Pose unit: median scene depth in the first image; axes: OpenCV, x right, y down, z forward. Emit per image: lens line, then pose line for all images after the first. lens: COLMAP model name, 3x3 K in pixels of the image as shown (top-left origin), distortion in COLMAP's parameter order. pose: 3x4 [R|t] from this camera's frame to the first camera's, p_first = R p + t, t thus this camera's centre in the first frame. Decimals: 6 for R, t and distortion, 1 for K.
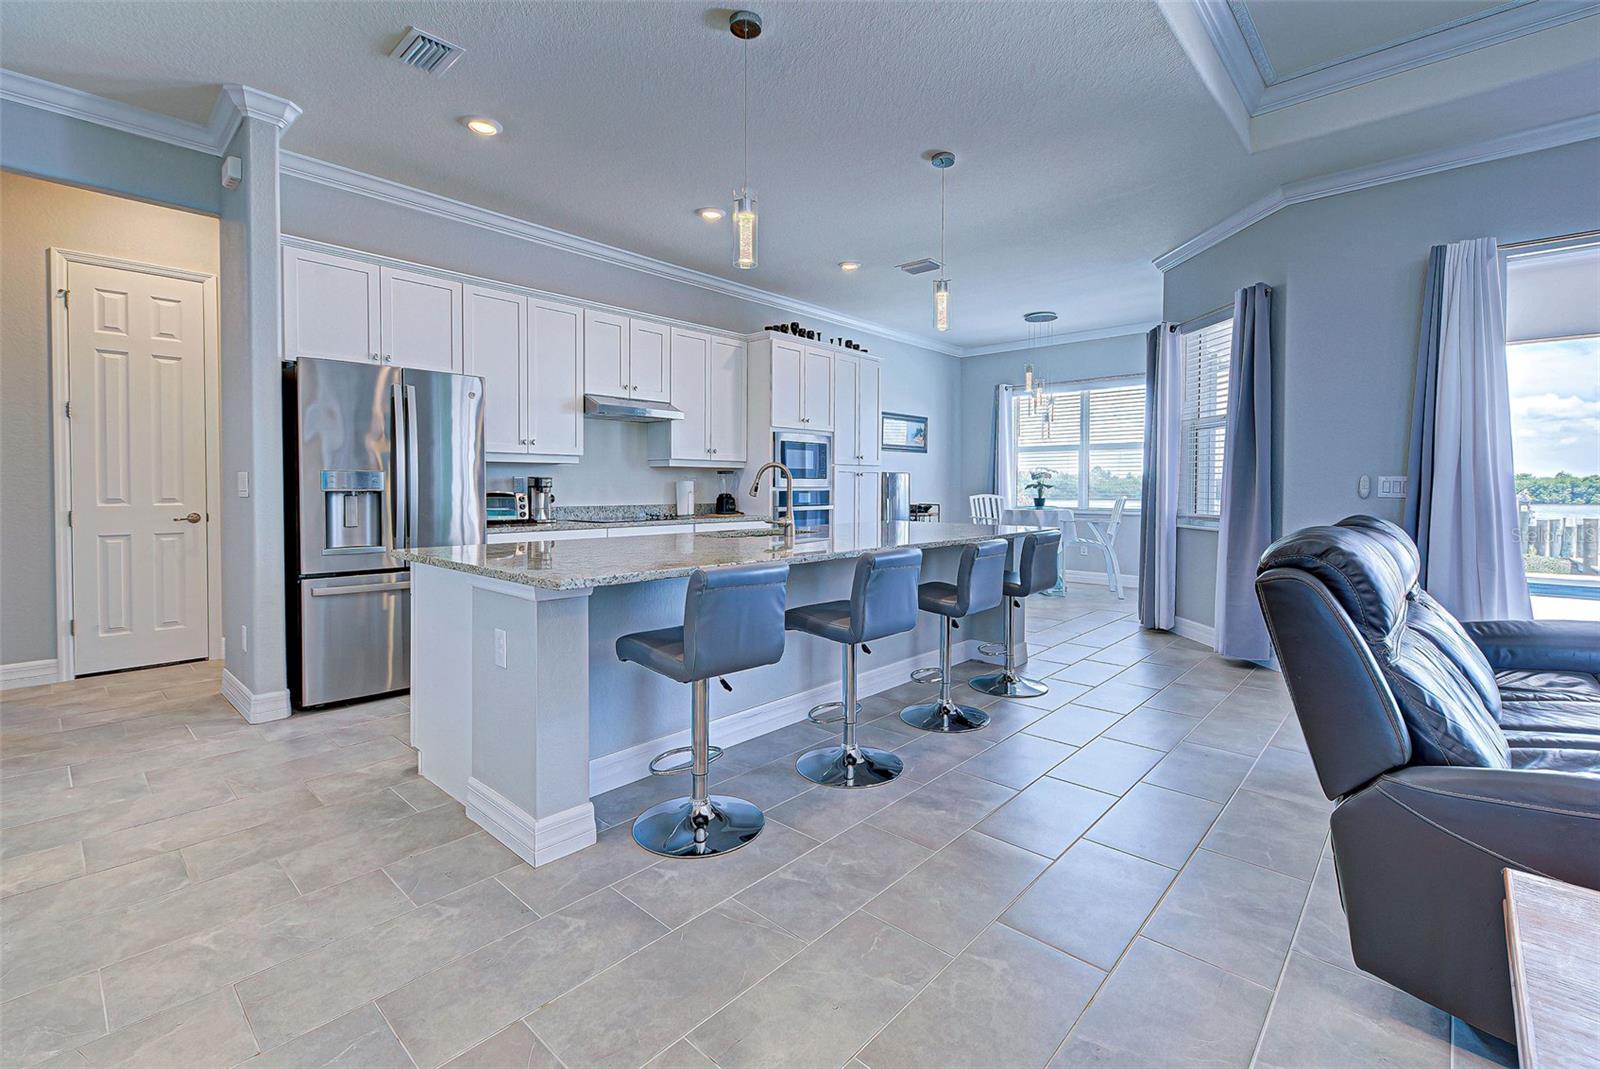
lens RADIAL K [[711.9, 0, 829.4], [0, 711.9, 495.1], [0, 0, 1]] dist [0.009641, -0.002018]
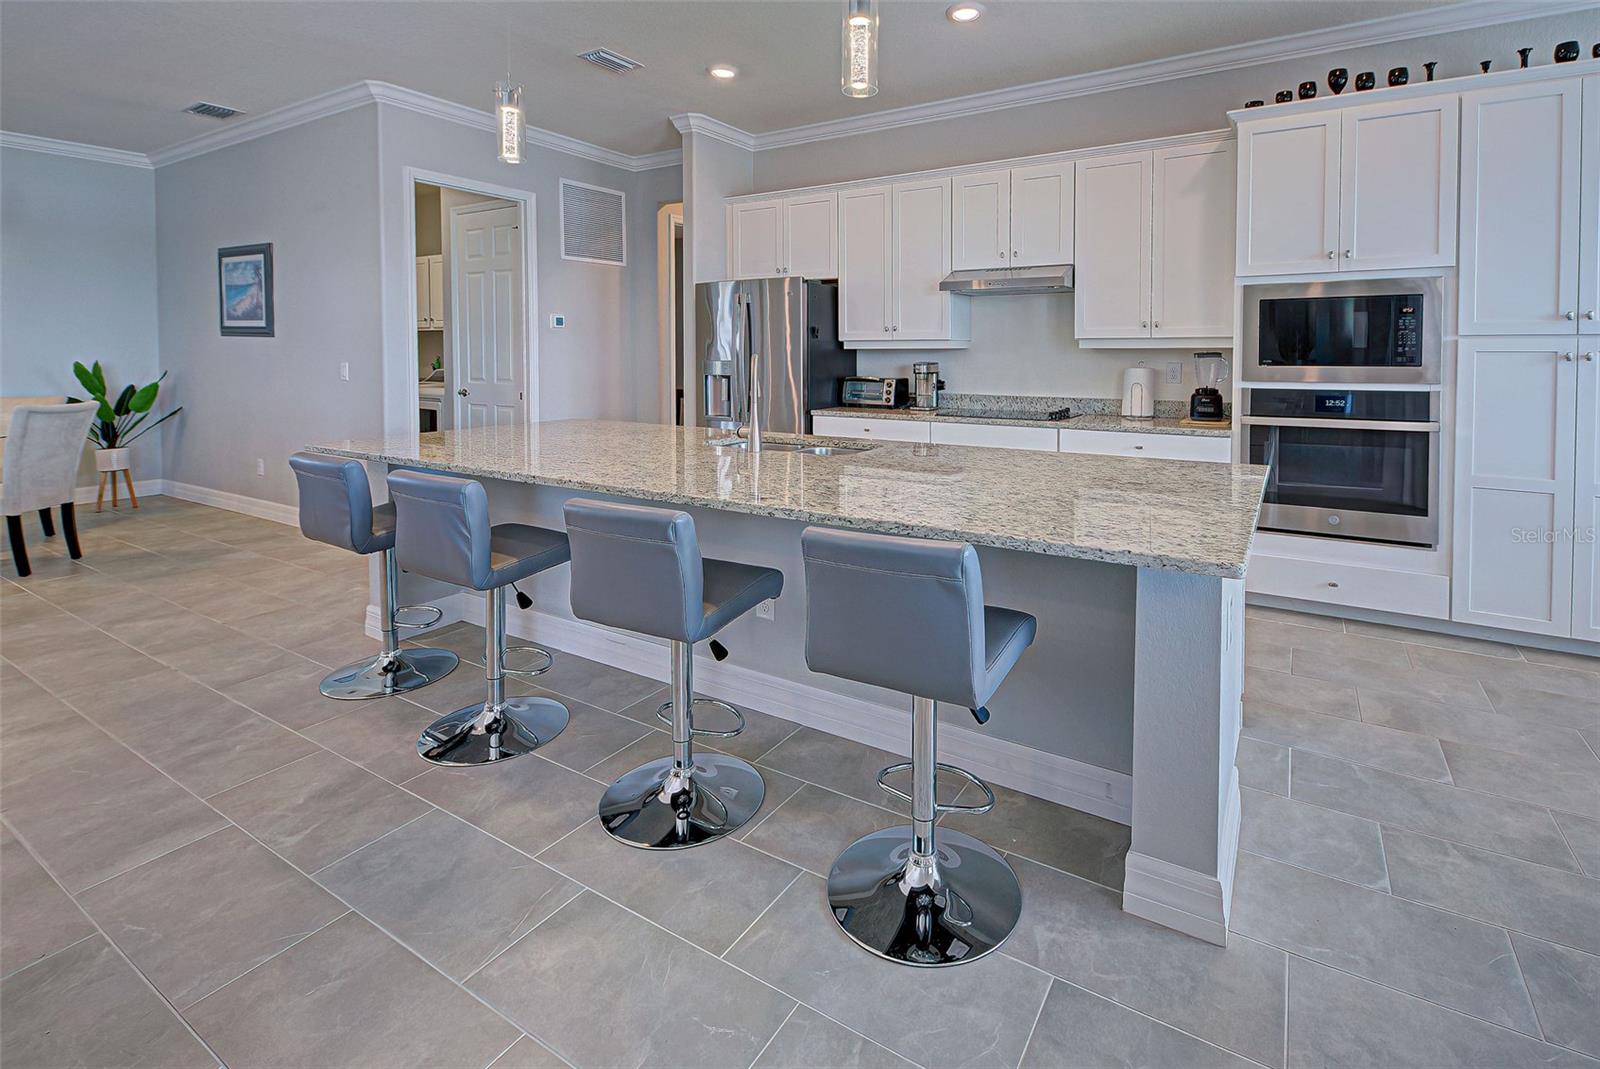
lens RADIAL K [[711.9, 0, 851.4], [0, 711.9, 369.7], [0, 0, 1]] dist [0.009641, -0.002018]
pose [[0.201331, 0.020060, -0.979318, 0.516802], [-0.014723, 0.999739, 0.017451, -0.031209], [0.979413, 0.010906, 0.201574, 0.698645]]
